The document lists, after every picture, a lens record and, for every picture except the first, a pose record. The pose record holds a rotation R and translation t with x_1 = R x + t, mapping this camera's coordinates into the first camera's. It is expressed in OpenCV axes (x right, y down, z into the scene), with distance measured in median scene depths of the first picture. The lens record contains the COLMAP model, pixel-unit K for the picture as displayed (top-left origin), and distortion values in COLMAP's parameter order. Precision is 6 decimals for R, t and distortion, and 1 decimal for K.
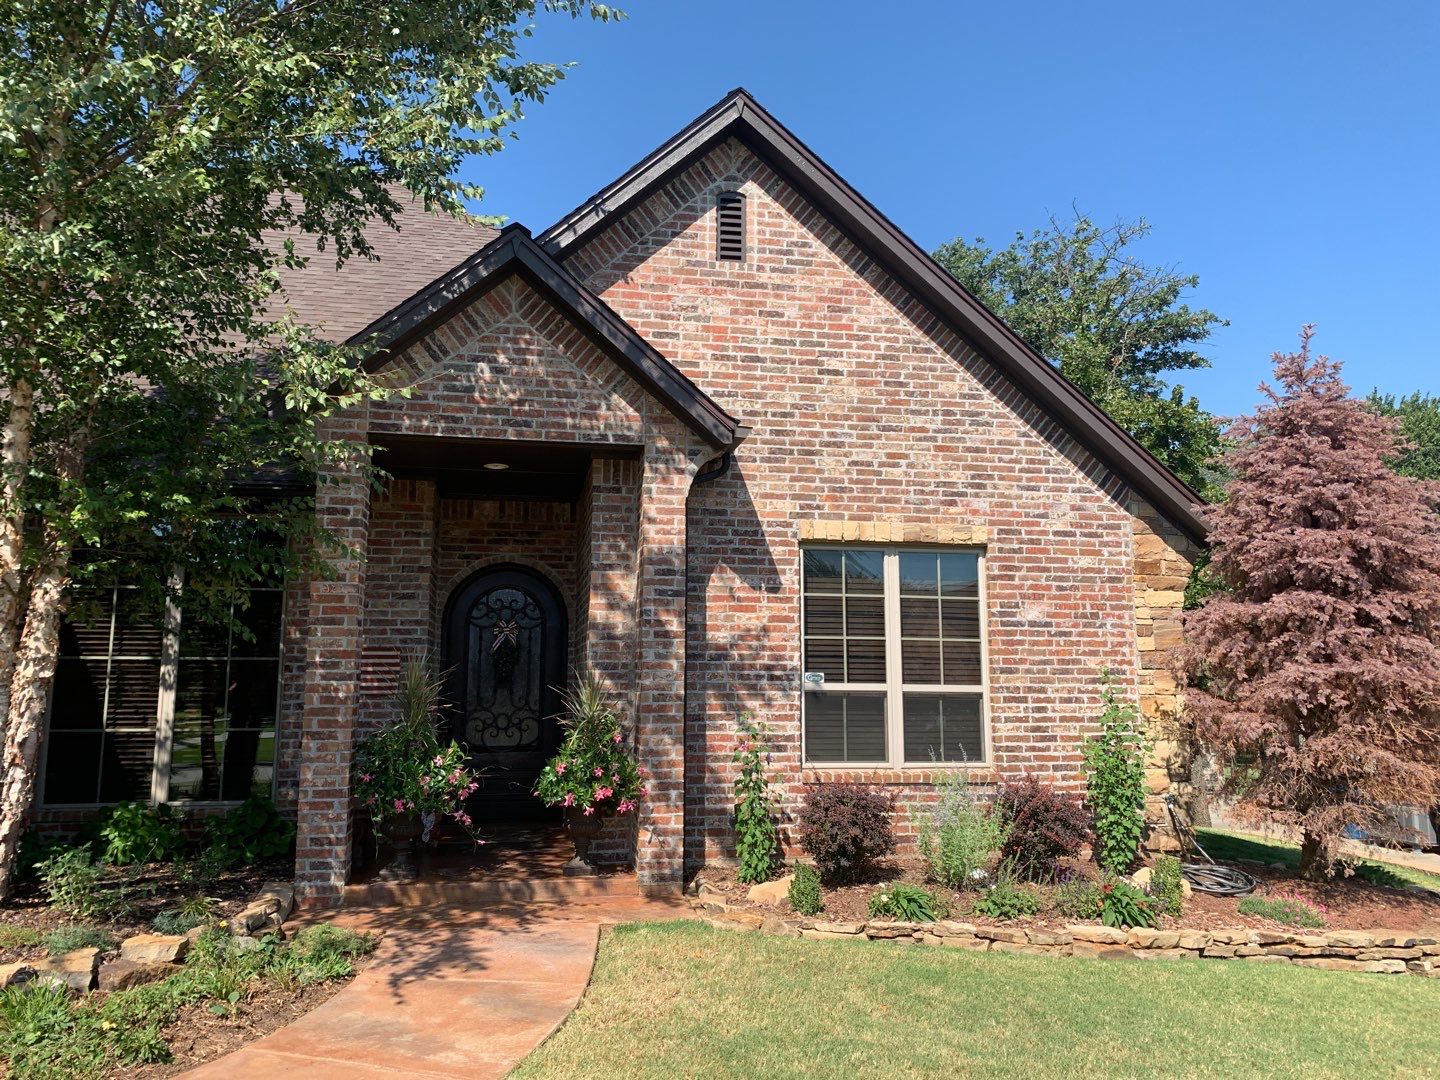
lens RADIAL K [[1109.6, 0, 723.0], [0, 1109.6, 539.1], [0, 0, 1]] dist [0.056019, -0.065382]
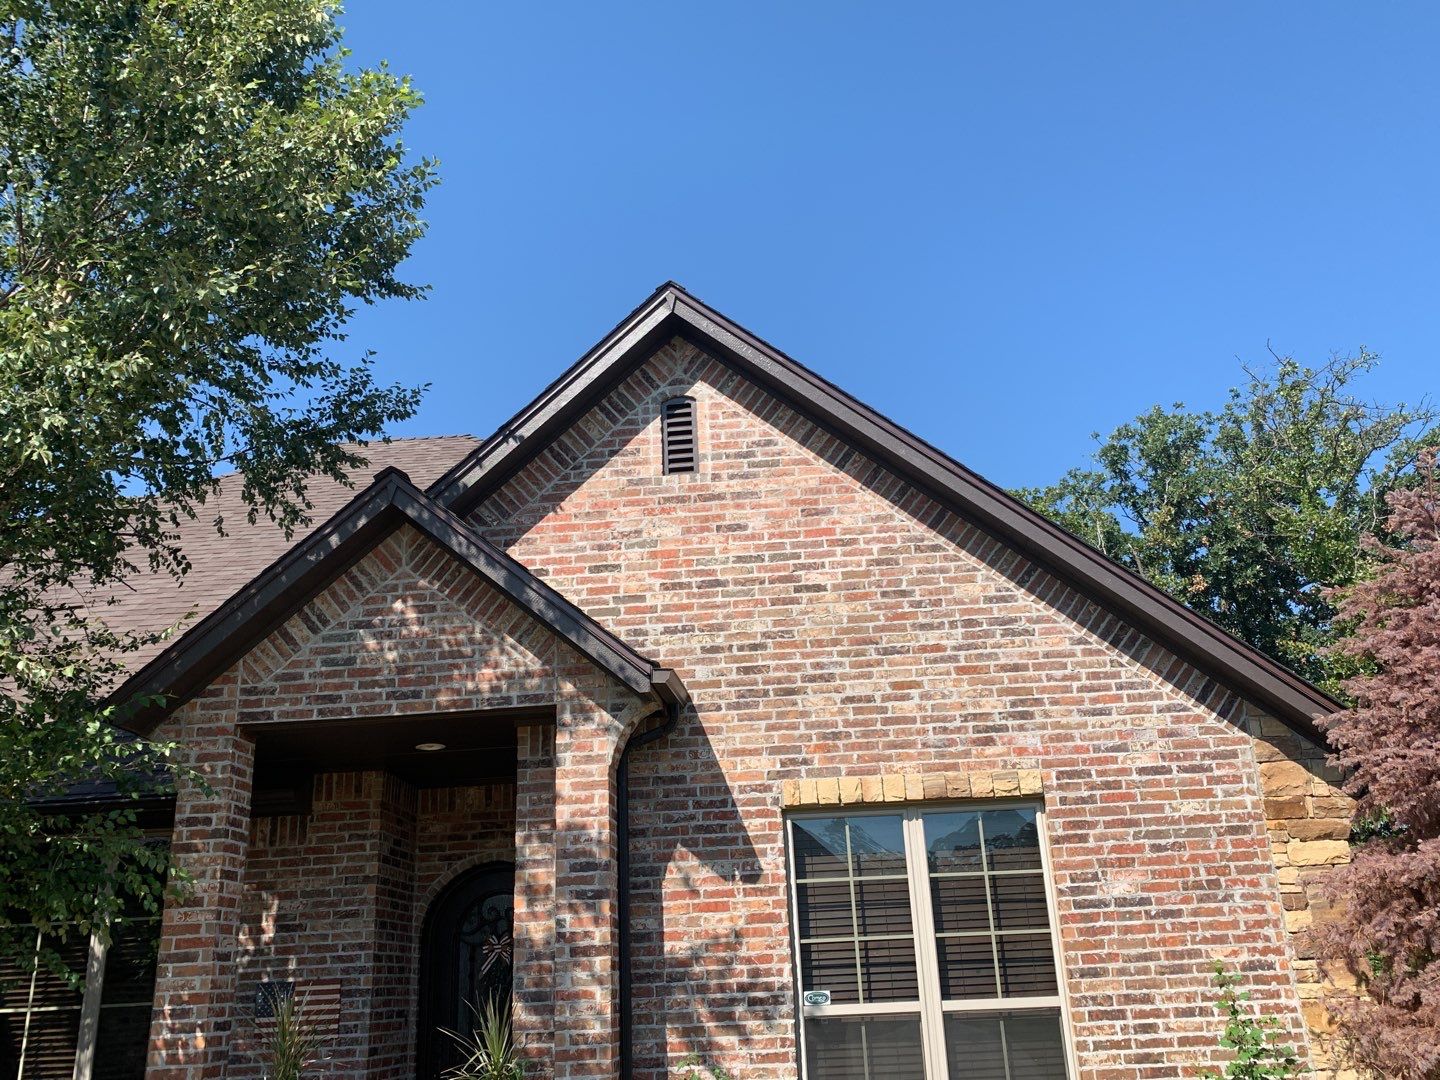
lens RADIAL K [[1269.2, 0, 730.7], [0, 1269.2, 506.2], [0, 0, 1]] dist [0.041930, -0.077712]
pose [[0.966862, -0.131509, -0.218823, 0.255530], [0.078170, 0.968450, -0.236630, 0.004019], [0.243038, 0.211683, 0.946637, 0.109534]]
